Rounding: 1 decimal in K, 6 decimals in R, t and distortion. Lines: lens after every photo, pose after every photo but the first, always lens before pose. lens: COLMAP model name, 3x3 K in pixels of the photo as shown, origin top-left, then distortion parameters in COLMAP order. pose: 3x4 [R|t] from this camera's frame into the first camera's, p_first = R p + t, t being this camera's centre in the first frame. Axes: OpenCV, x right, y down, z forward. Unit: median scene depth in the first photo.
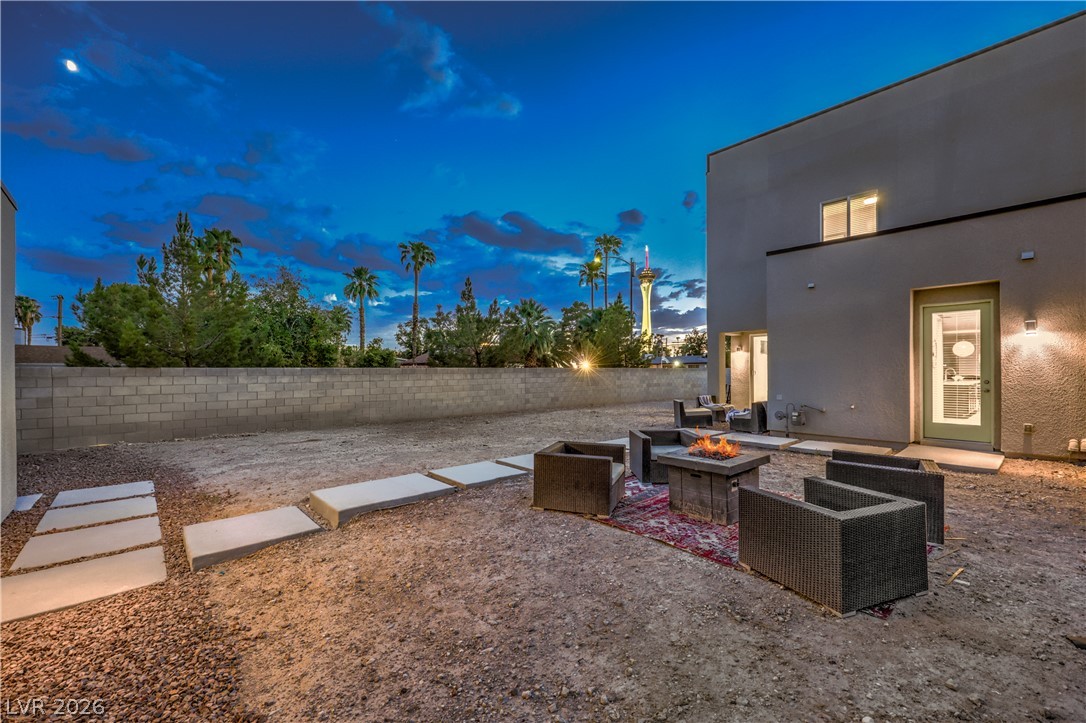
lens RADIAL K [[448.7, 0, 544.3], [0, 448.7, 366.4], [0, 0, 1]] dist [-0.001967, 0.000583]
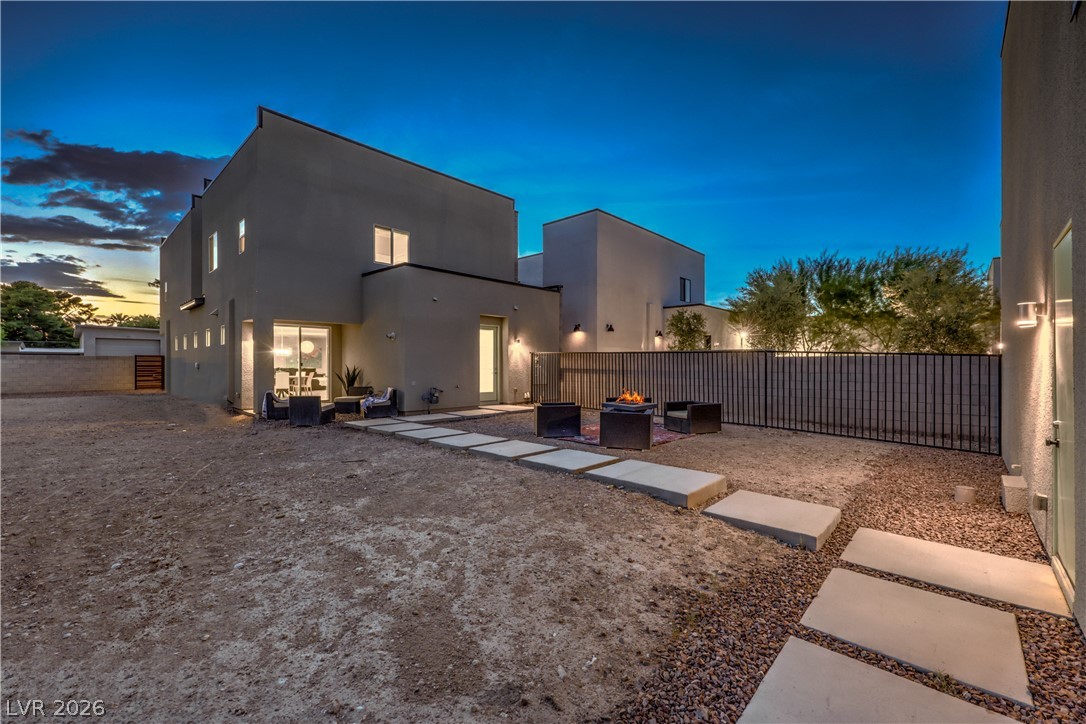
lens RADIAL K [[448.7, 0, 543.6], [0, 448.7, 363.9], [0, 0, 1]] dist [-0.001967, 0.000583]
pose [[-0.084912, 0.000056, 0.996388, -0.370039], [-0.008006, 0.999968, -0.000739, 0.005570], [-0.996356, -0.008039, -0.084908, 0.380711]]
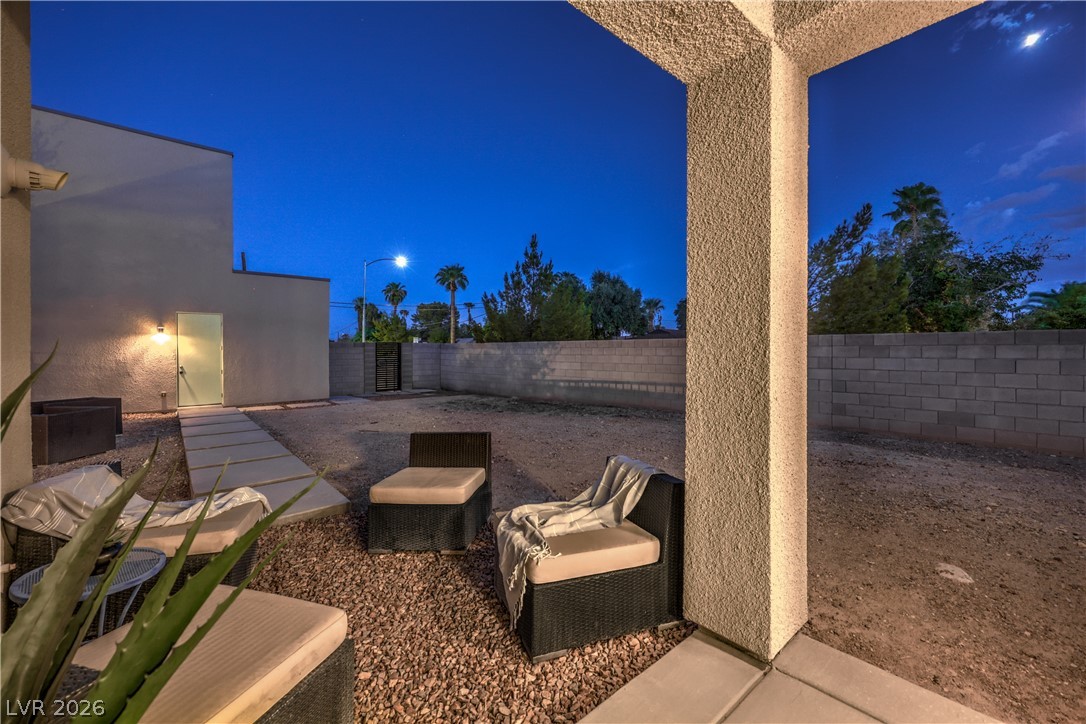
lens RADIAL K [[448.7, 0, 542.5], [0, 448.7, 350.5], [0, 0, 1]] dist [-0.001967, 0.000583]
pose [[-0.031317, 0.011315, -0.999445, 0.391541], [0.015892, 0.999815, 0.010821, 0.008450], [0.999383, -0.015544, -0.031491, 0.667171]]
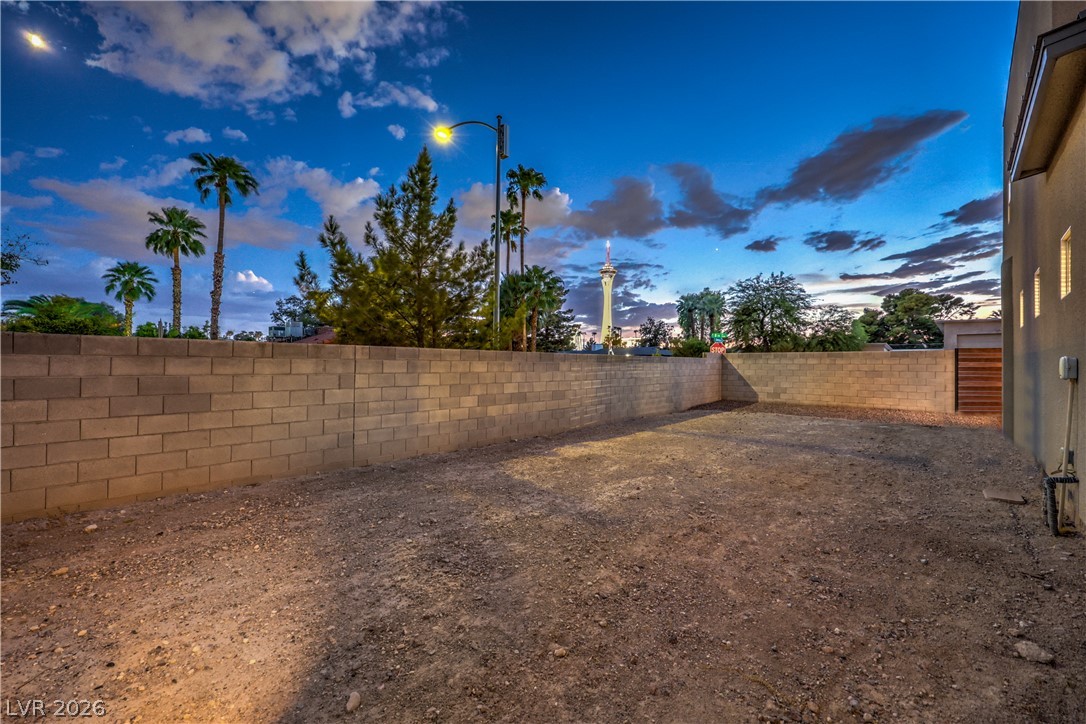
lens RADIAL K [[448.7, 0, 542.9], [0, 448.7, 363.0], [0, 0, 1]] dist [-0.001967, 0.000583]
pose [[0.996512, 0.010906, 0.082737, 0.301370], [-0.011501, 0.999911, 0.006726, 0.013187], [-0.082657, -0.007654, 0.996549, 0.794500]]
